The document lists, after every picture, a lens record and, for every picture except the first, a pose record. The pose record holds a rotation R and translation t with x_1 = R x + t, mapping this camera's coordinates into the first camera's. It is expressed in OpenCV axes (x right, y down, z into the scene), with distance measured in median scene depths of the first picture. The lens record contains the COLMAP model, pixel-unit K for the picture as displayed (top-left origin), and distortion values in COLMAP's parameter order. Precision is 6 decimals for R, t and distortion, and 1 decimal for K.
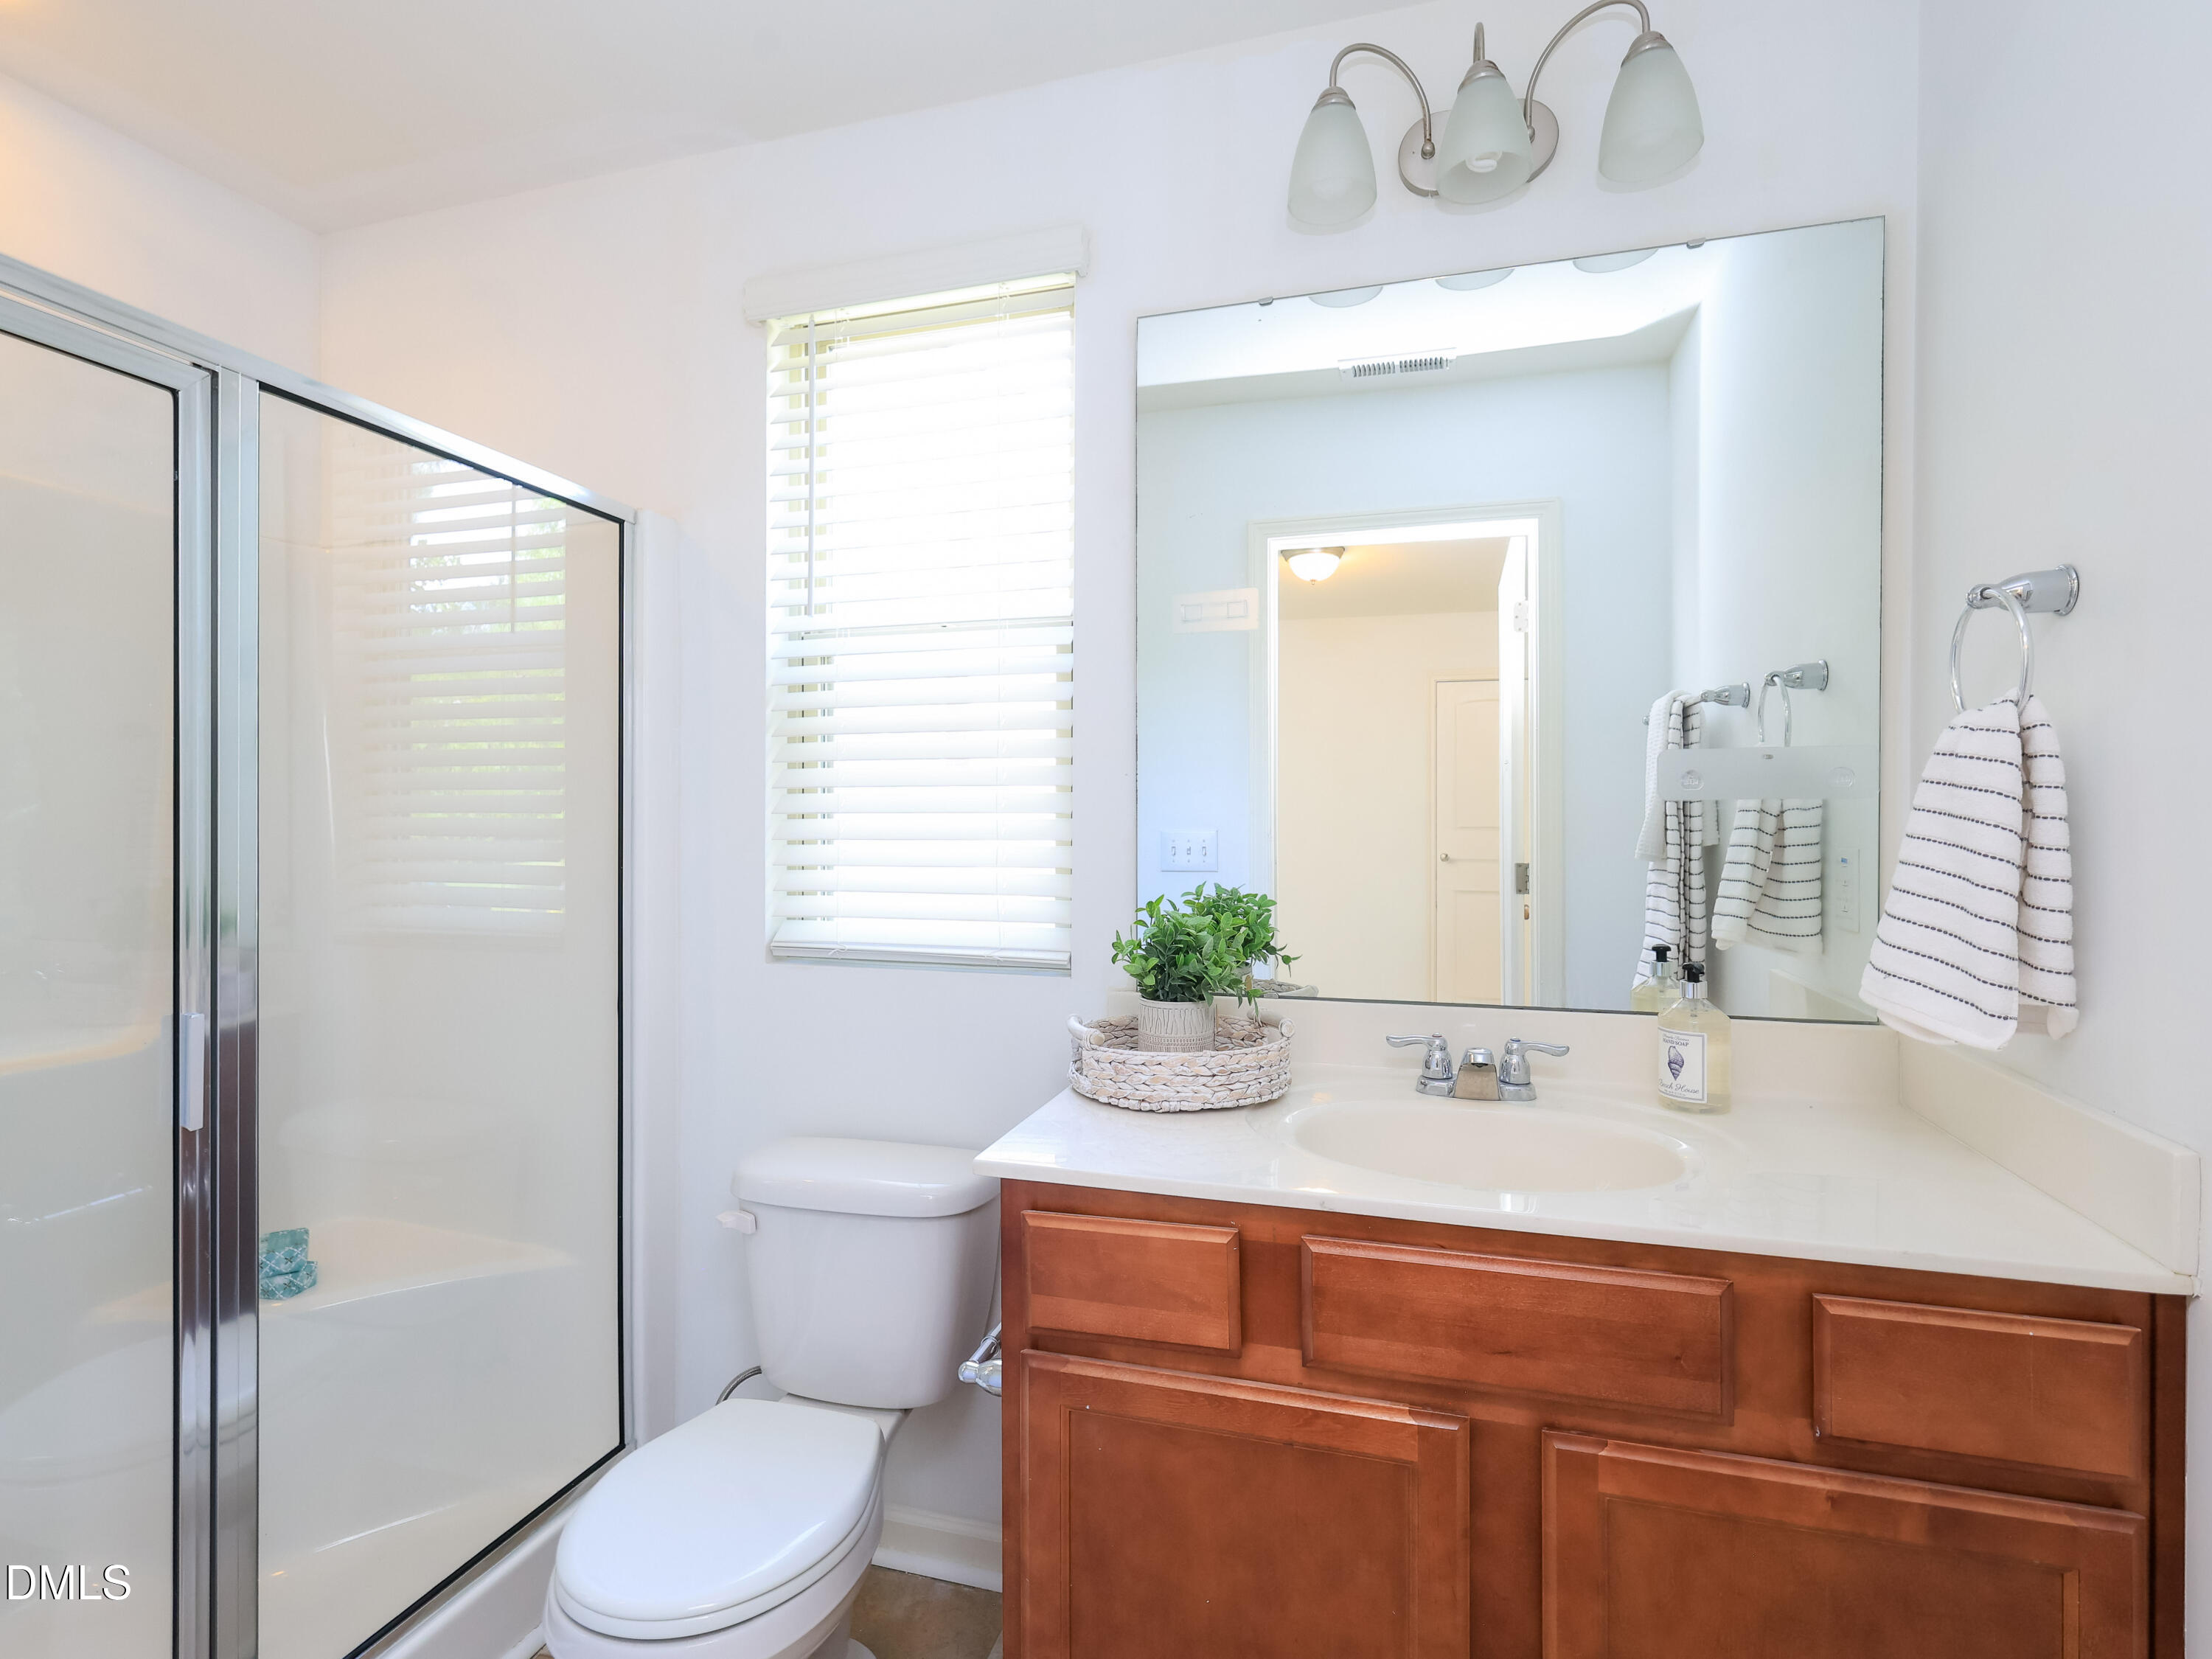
lens RADIAL K [[1063.4, 0, 1115.6], [0, 1063.4, 832.5], [0, 0, 1]] dist [0.002874, -0.000580]
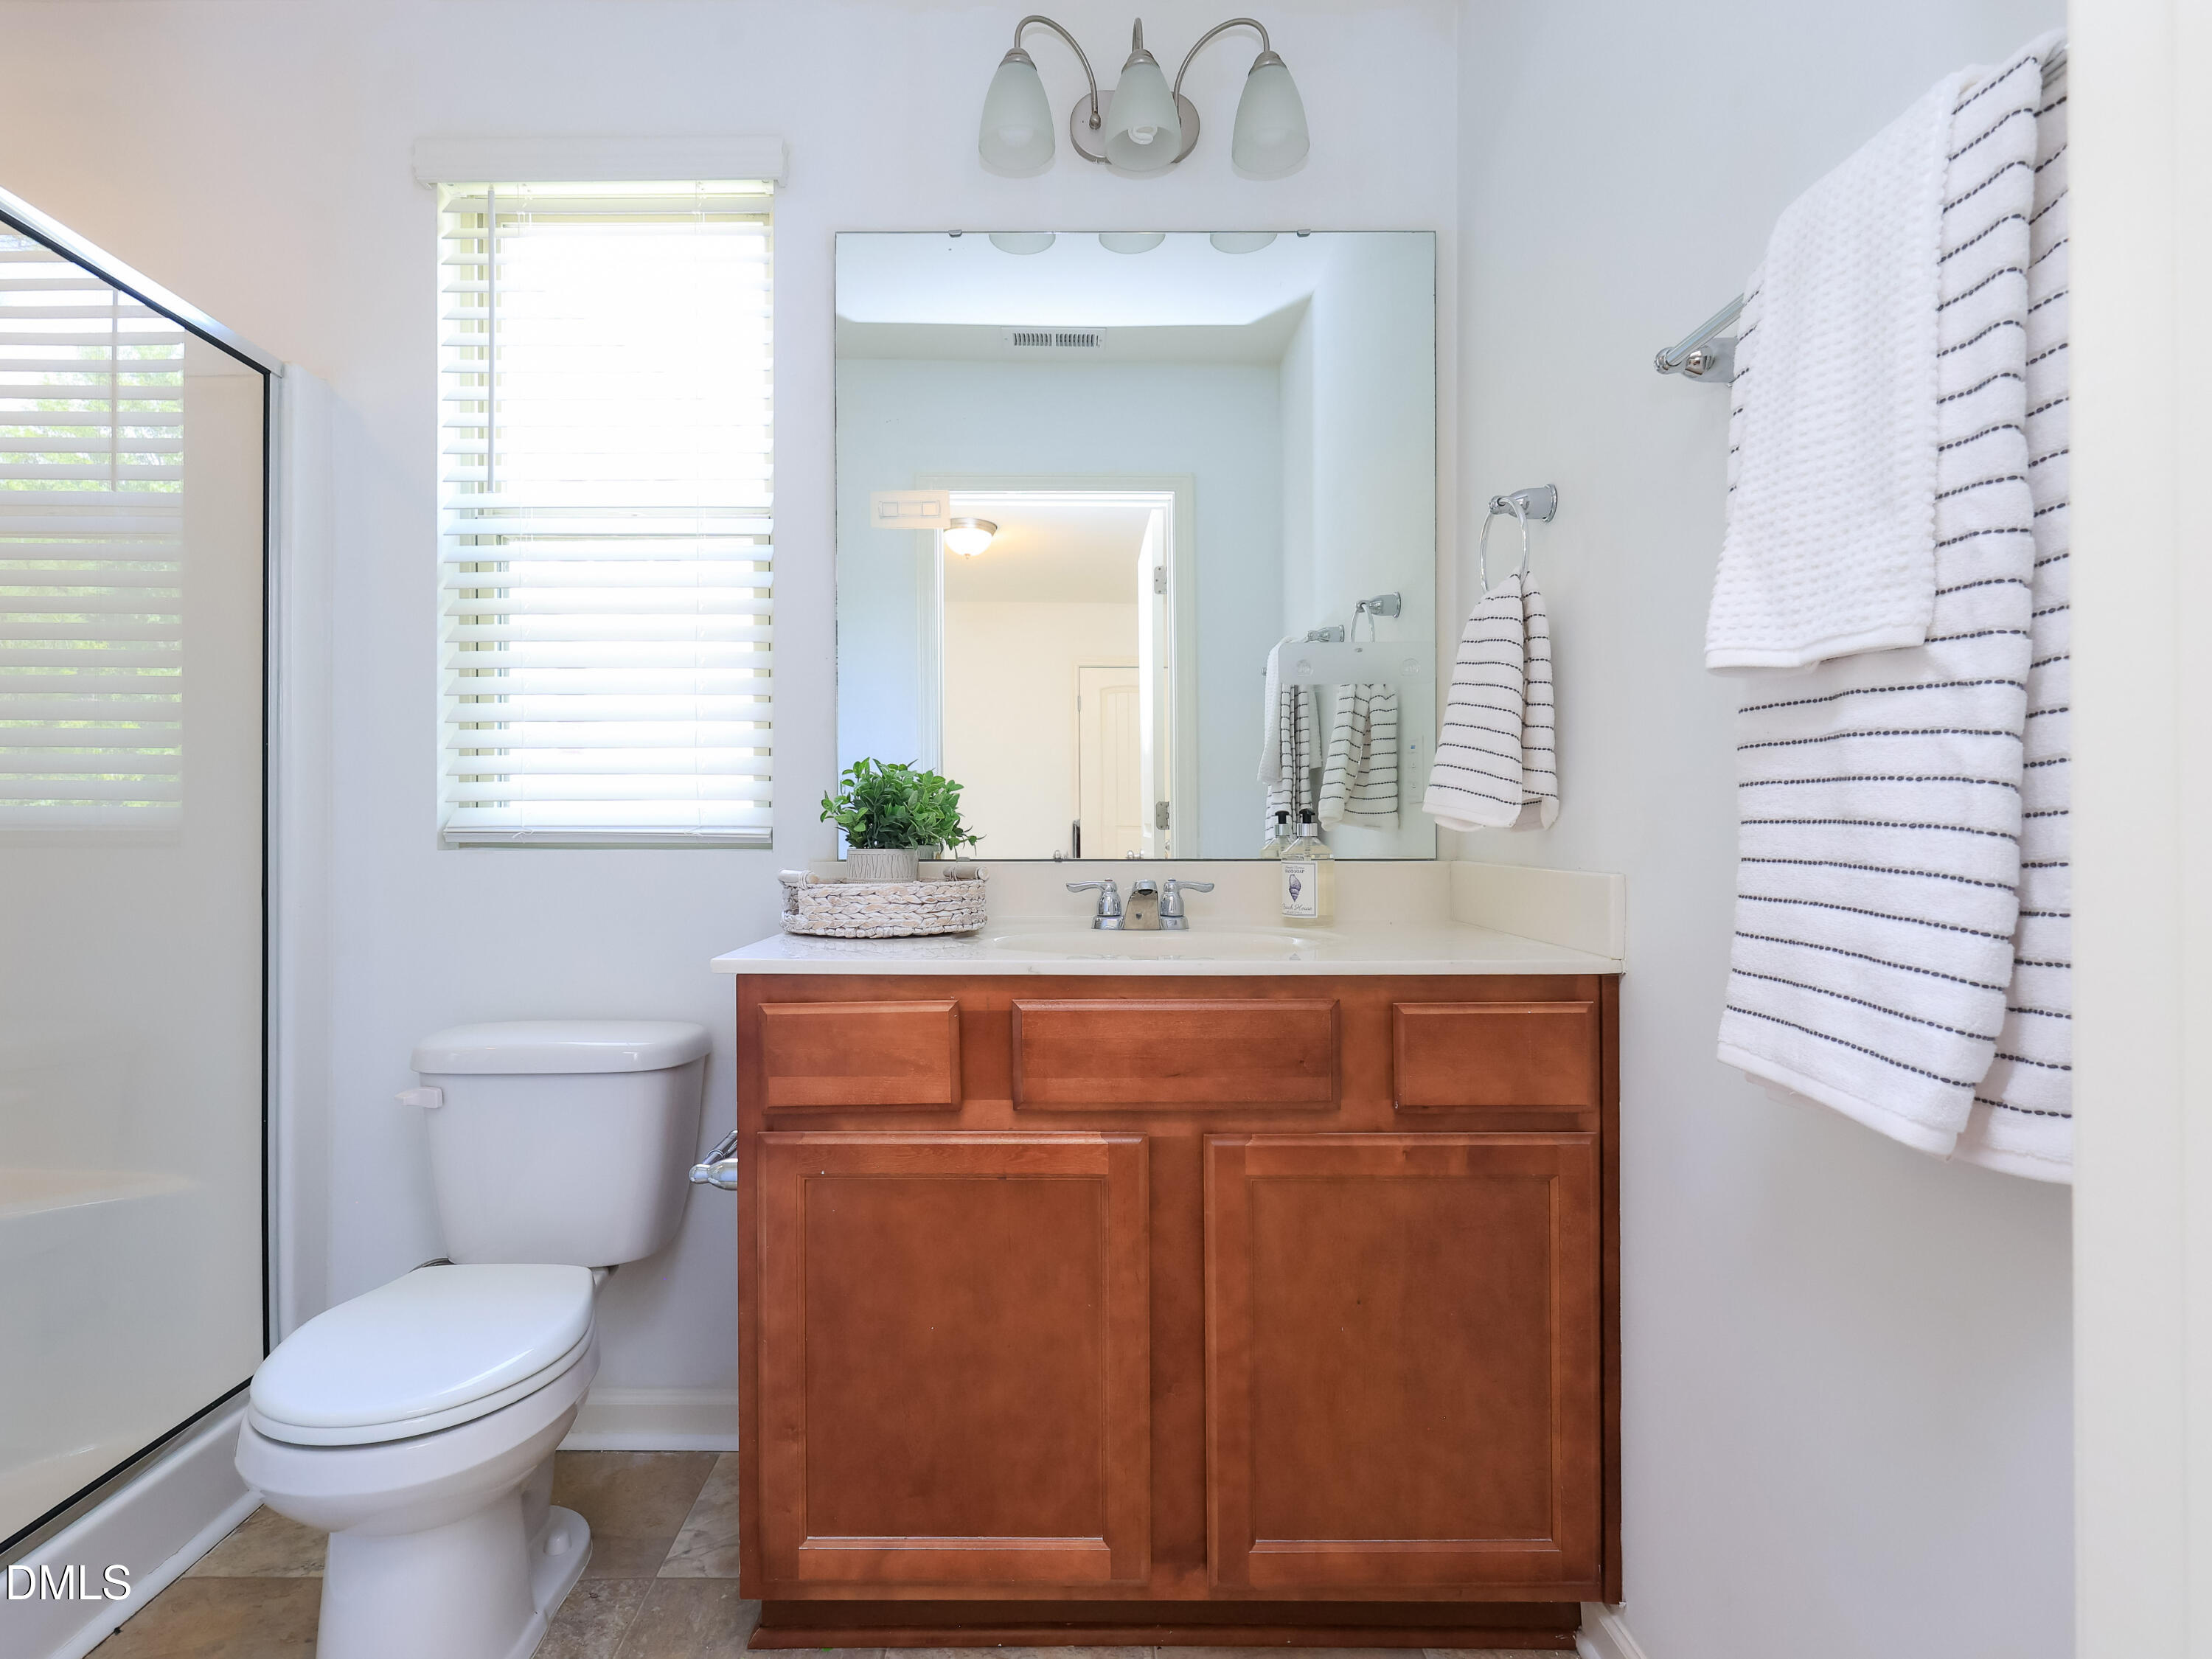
lens RADIAL K [[1071.5, 0, 1060.8], [0, 1071.5, 823.4], [0, 0, 1]] dist [0.001154, -0.000128]
pose [[0.961001, -0.003772, 0.276518, -0.074521], [0.005687, 0.999965, -0.006123, 0.143216], [-0.276486, 0.007456, 0.960989, -0.114428]]
